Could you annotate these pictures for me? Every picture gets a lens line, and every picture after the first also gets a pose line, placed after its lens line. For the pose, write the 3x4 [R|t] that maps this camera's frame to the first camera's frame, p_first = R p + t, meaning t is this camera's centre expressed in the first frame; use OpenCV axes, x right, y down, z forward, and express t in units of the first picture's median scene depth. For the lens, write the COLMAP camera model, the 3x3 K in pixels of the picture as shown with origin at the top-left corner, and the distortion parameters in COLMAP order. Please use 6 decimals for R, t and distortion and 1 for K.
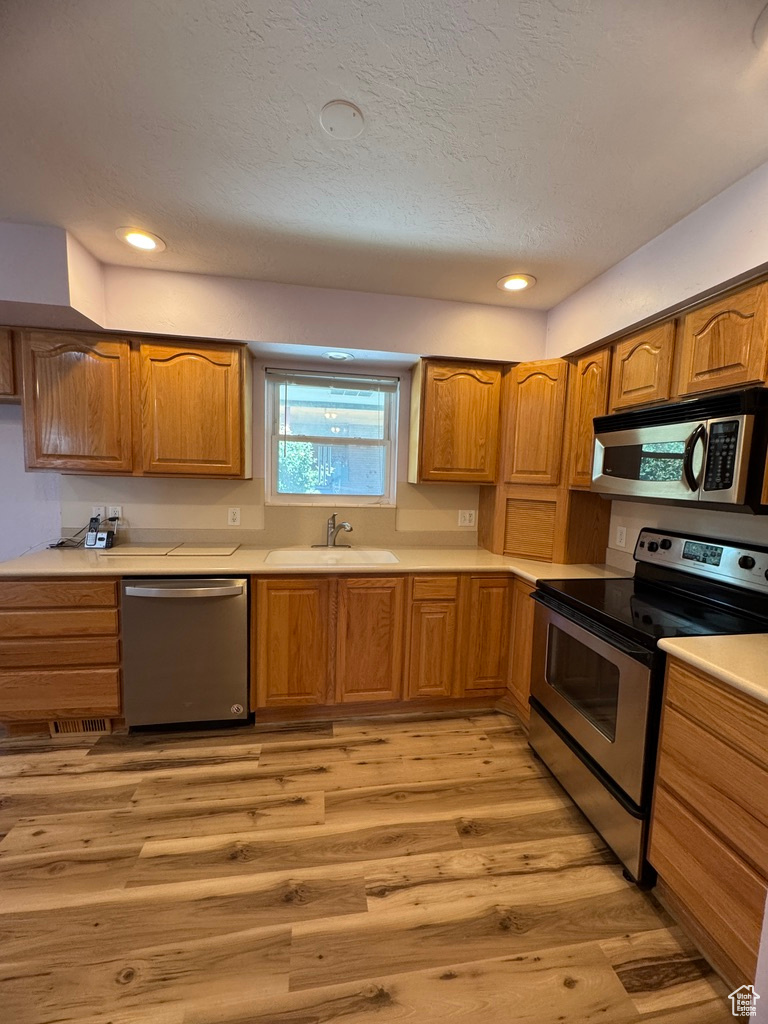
lens RADIAL K [[411.1, 0, 384.0], [0, 411.1, 512.0], [0, 0, 1]] dist [-0.006195, 0.002143]
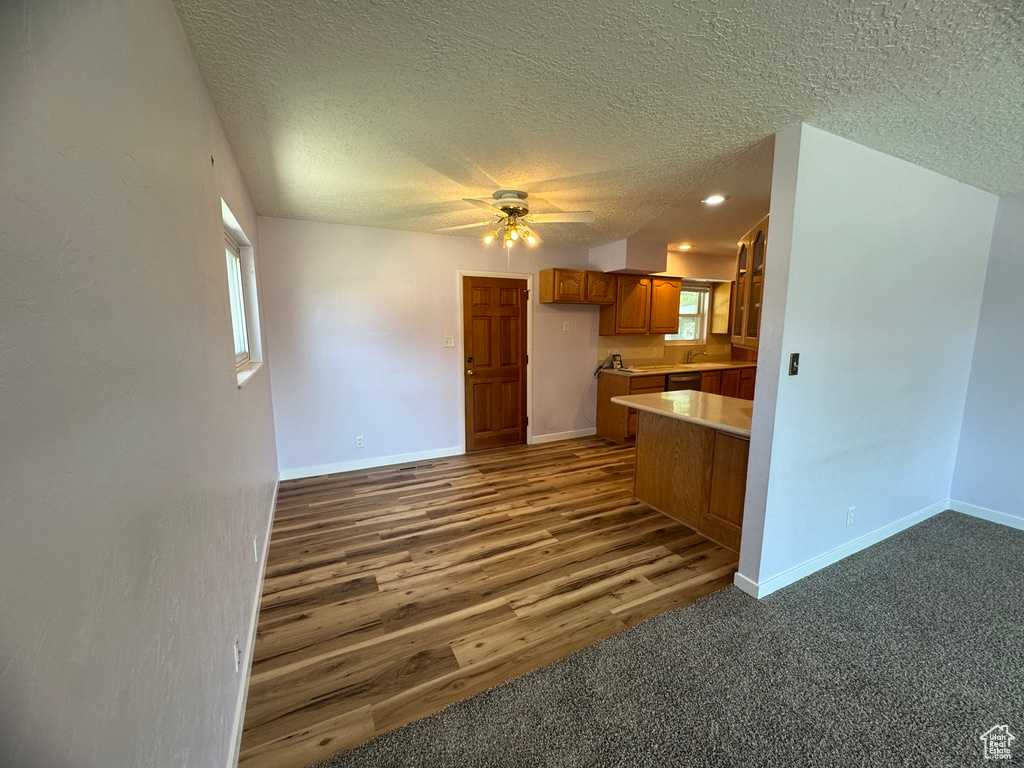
lens RADIAL K [[411.1, 0, 512.0], [0, 411.1, 384.0], [0, 0, 1]] dist [-0.006195, 0.002143]
pose [[0.952869, -0.076400, 0.293605, -2.263455], [0.061577, 0.996332, 0.059416, 0.006742], [-0.297067, -0.038536, 0.954079, -1.136550]]
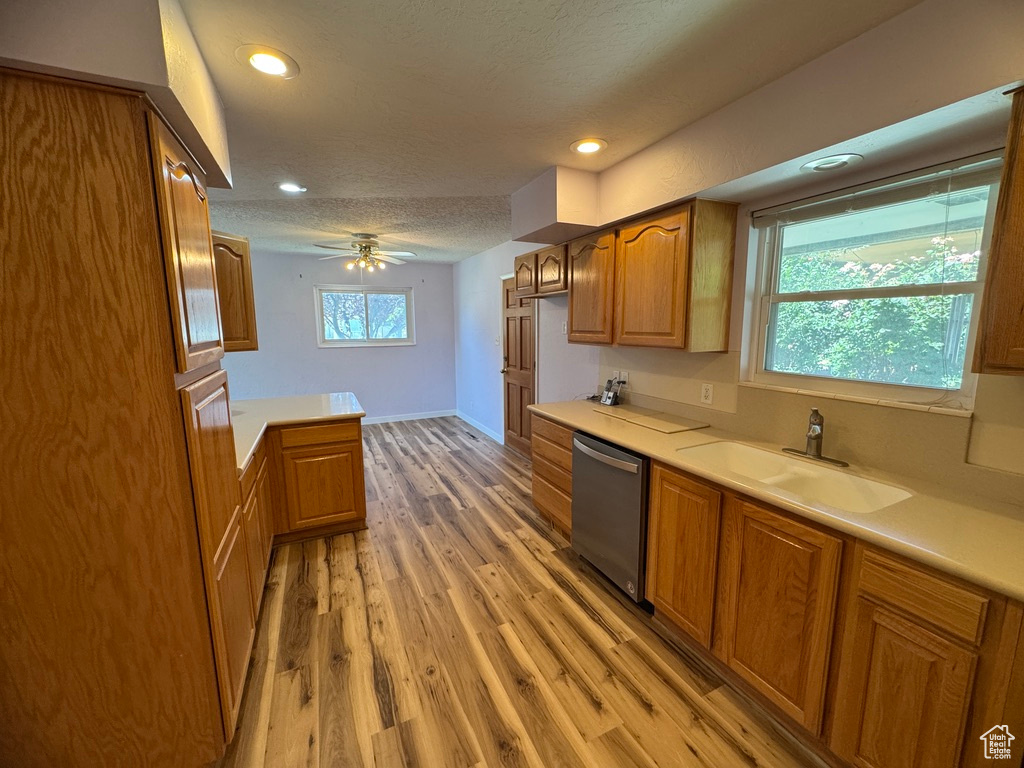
lens RADIAL K [[411.1, 0, 512.0], [0, 411.1, 384.0], [0, 0, 1]] dist [-0.006195, 0.002143]
pose [[0.278734, 0.105411, -0.954566, 0.469115], [-0.079223, 0.993094, 0.086533, -0.068379], [0.957095, 0.051504, 0.285160, 0.439185]]
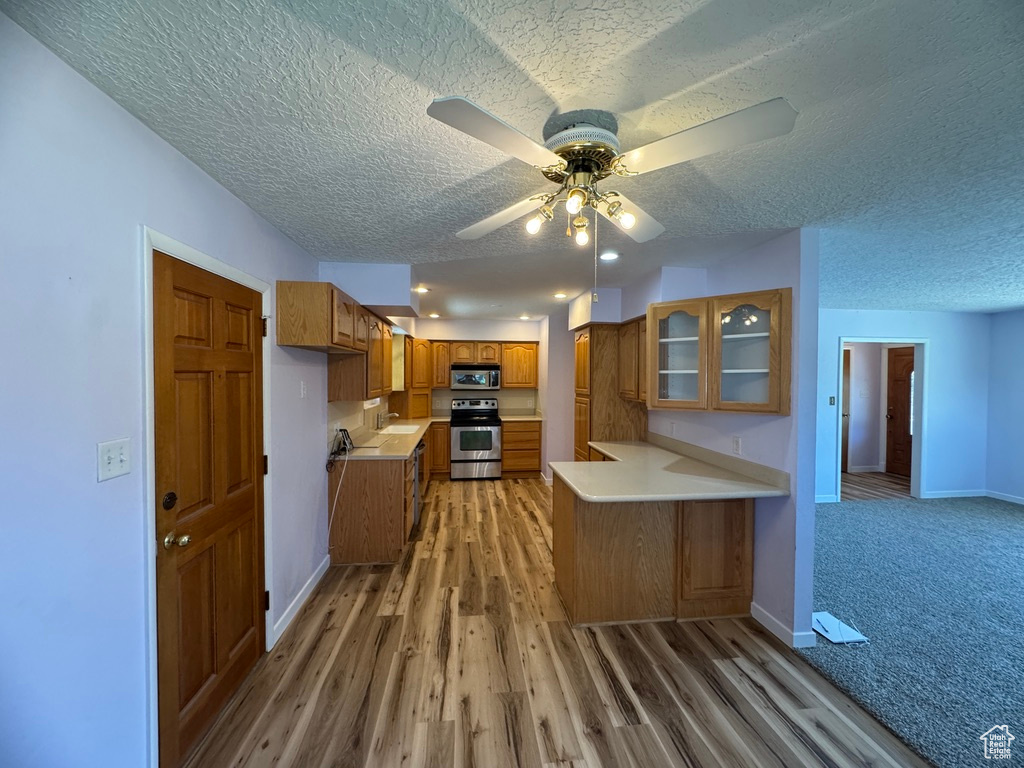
lens RADIAL K [[411.1, 0, 512.0], [0, 411.1, 384.0], [0, 0, 1]] dist [-0.006195, 0.002143]
pose [[0.042458, -0.053490, 0.997665, -2.514637], [0.095157, 0.994243, 0.049257, -0.192575], [-0.994556, 0.092843, 0.047303, 0.400930]]
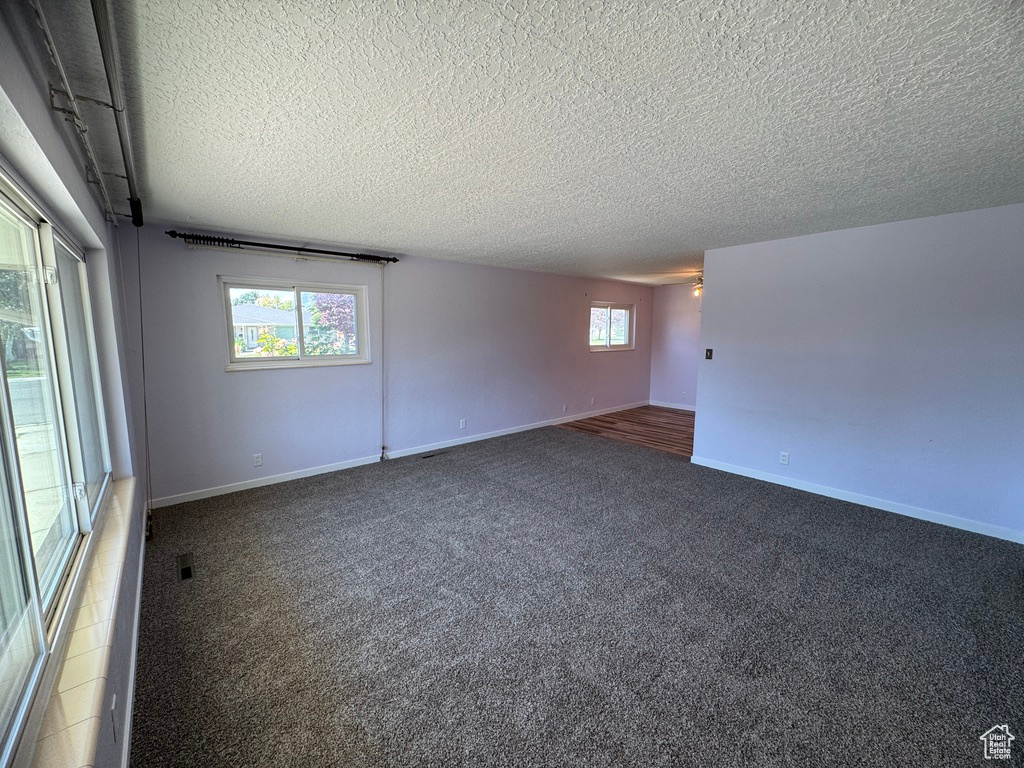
lens RADIAL K [[411.1, 0, 512.0], [0, 411.1, 384.0], [0, 0, 1]] dist [-0.006195, 0.002143]
pose [[0.520836, 0.073415, -0.850494, 0.047734], [-0.065631, 0.996790, 0.045852, 0.190128], [0.851130, 0.031938, 0.523983, -2.419932]]
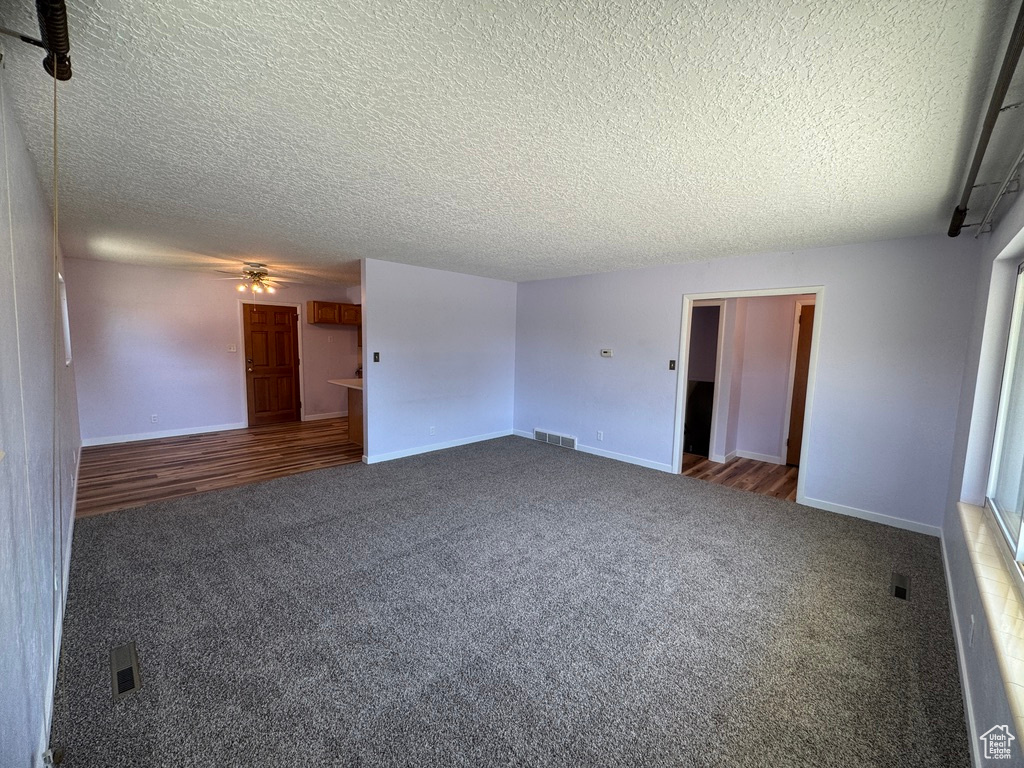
lens RADIAL K [[411.1, 0, 512.0], [0, 411.1, 384.0], [0, 0, 1]] dist [-0.006195, 0.002143]
pose [[0.808207, -0.077959, 0.583715, -2.046612], [0.063775, 0.996956, 0.044847, 0.159082], [-0.585435, 0.000981, 0.810719, -2.730810]]
